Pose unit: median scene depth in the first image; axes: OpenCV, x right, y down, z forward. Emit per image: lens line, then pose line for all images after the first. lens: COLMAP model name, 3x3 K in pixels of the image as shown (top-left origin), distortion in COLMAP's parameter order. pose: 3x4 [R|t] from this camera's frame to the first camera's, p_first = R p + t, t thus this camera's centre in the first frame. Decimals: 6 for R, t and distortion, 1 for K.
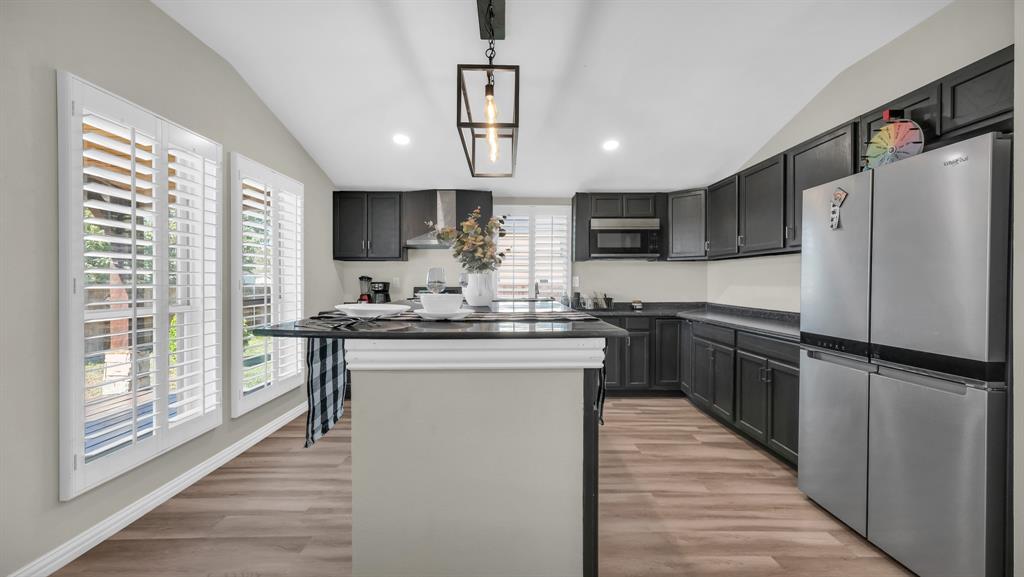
lens RADIAL K [[402.8, 0, 518.5], [0, 402.8, 284.4], [0, 0, 1]] dist [0.010170, 0.000259]
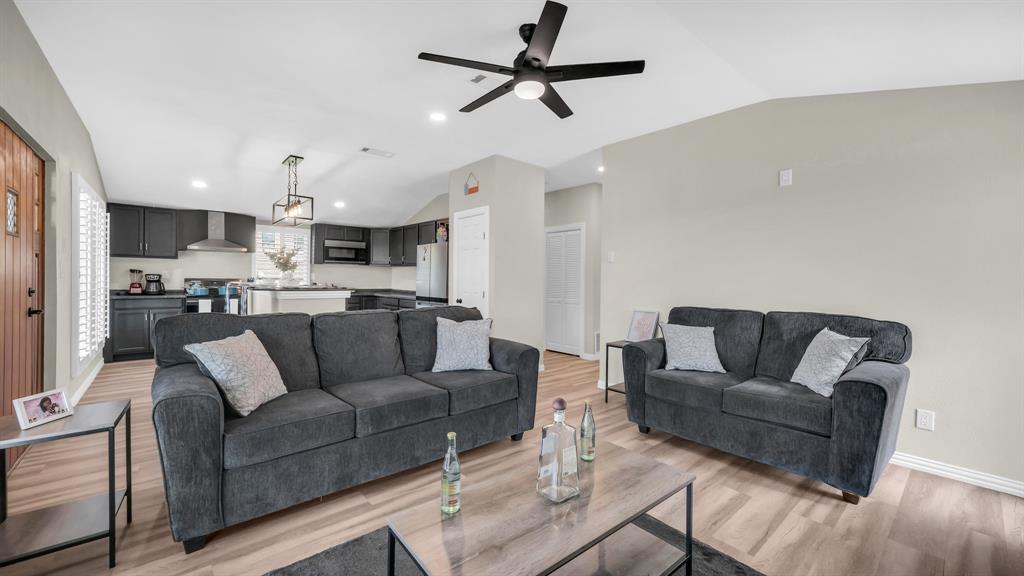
lens RADIAL K [[402.8, 0, 515.1], [0, 402.8, 284.8], [0, 0, 1]] dist [0.010170, 0.000259]
pose [[0.770908, 0.003102, 0.636939, -0.286322], [-0.011910, 0.999883, 0.009546, 0.002333], [-0.636836, -0.014946, 0.770855, -0.828863]]
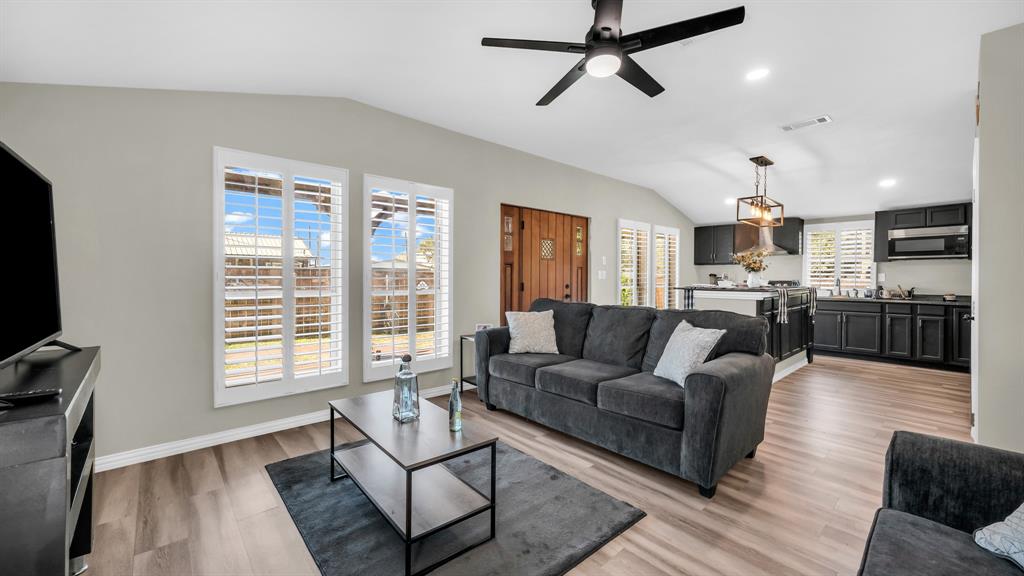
lens RADIAL K [[402.8, 0, 507.0], [0, 402.8, 277.2], [0, 0, 1]] dist [0.010170, 0.000259]
pose [[0.641317, 0.003562, -0.767268, 0.400548], [-0.006488, 0.999979, -0.000781, 0.001356], [0.767249, 0.005479, 0.641327, -0.823958]]
